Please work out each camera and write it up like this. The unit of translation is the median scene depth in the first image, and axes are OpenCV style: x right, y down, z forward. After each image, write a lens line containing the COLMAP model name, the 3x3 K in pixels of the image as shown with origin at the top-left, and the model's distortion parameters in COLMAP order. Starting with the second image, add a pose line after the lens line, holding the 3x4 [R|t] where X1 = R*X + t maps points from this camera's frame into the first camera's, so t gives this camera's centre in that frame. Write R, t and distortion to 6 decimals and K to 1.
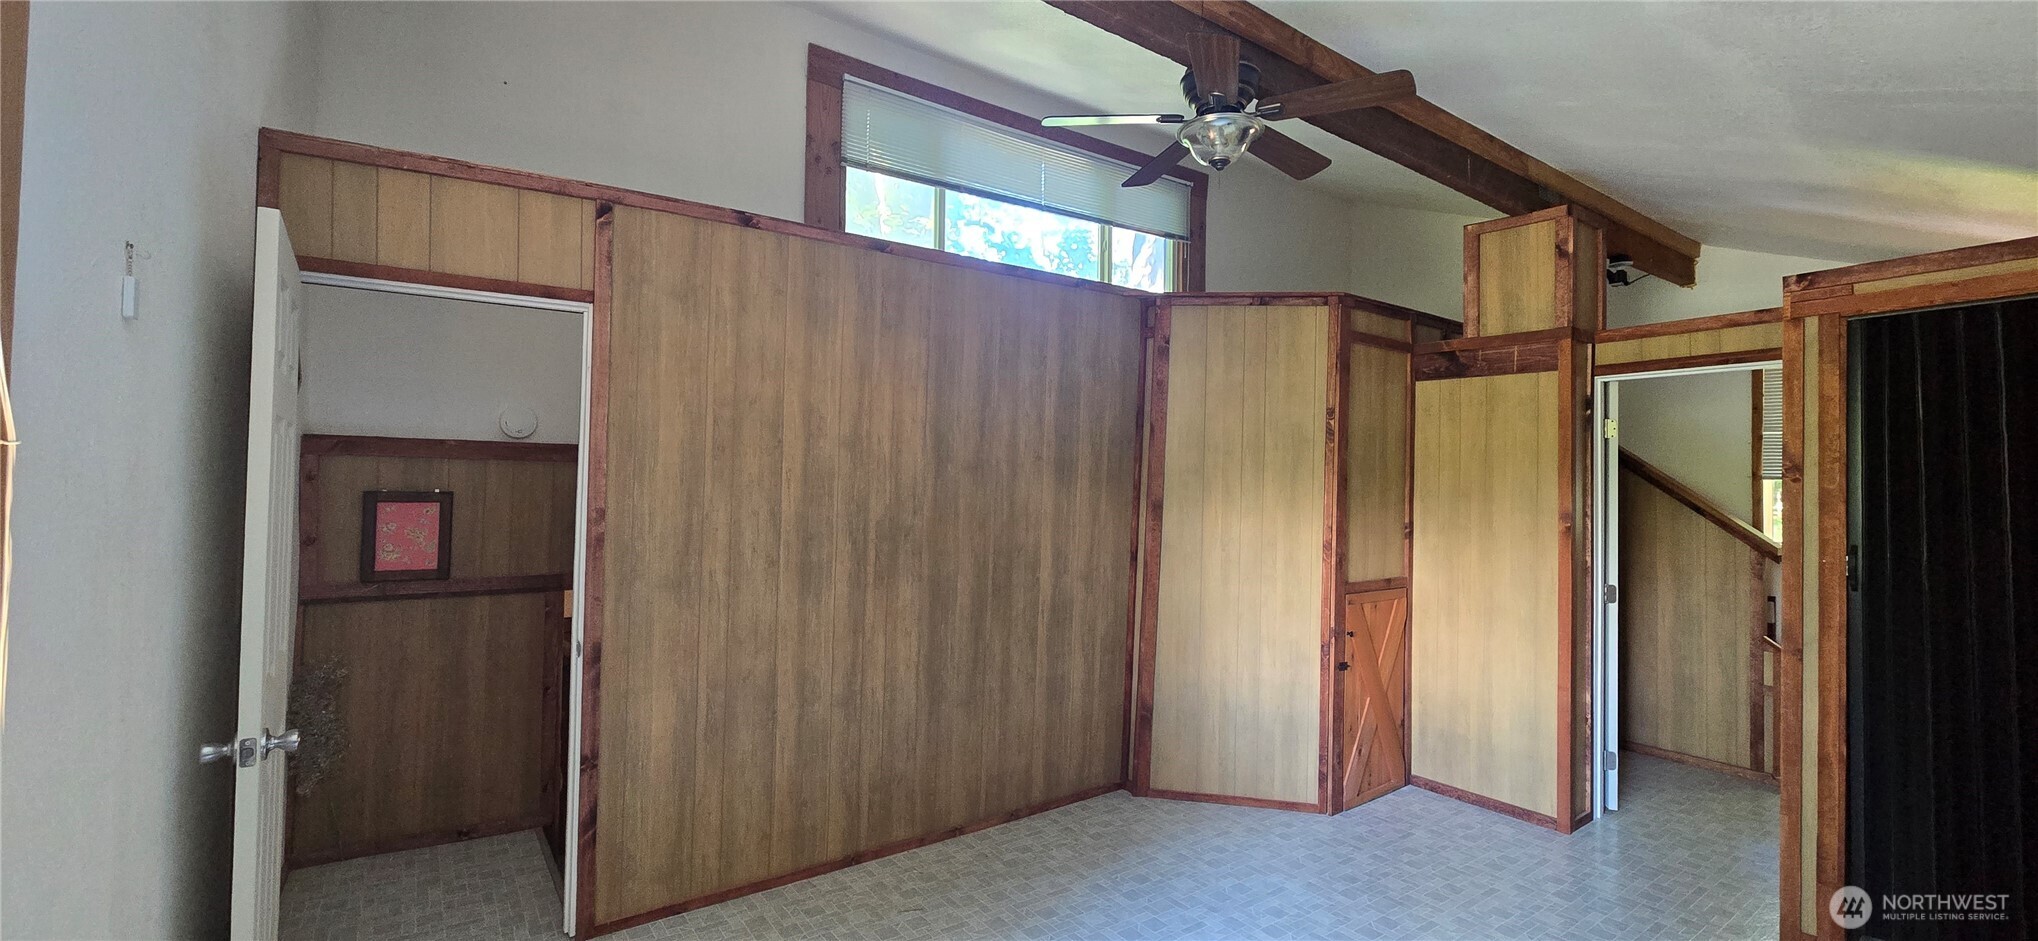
lens RADIAL K [[836.9, 0, 1017.7], [0, 836.9, 455.8], [0, 0, 1]] dist [-0.003360, -0.000356]
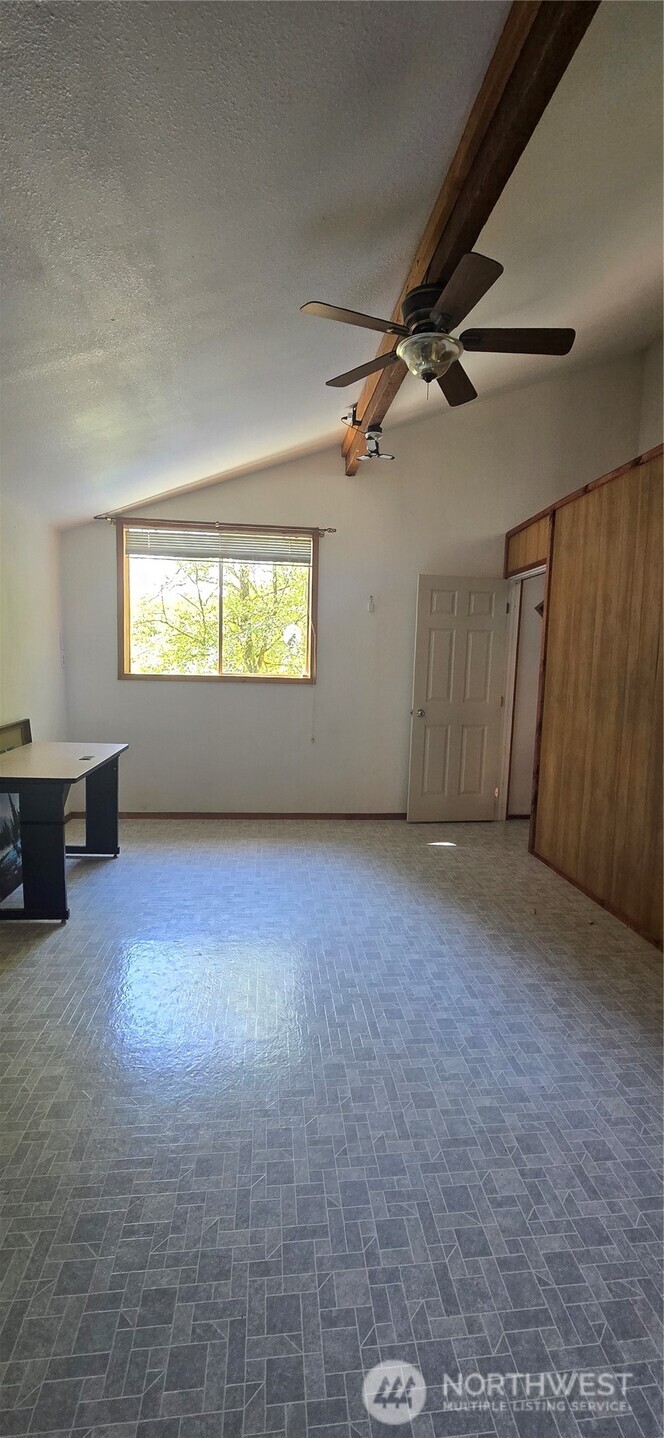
lens RADIAL K [[590.5, 0, 332.6], [0, 590.5, 724.5], [0, 0, 1]] dist [-0.003360, -0.000356]
pose [[-0.497303, 0.065458, -0.865104, 0.952387], [-0.014181, 0.996403, 0.083545, 0.094906], [0.867461, 0.053815, -0.494586, 1.130774]]
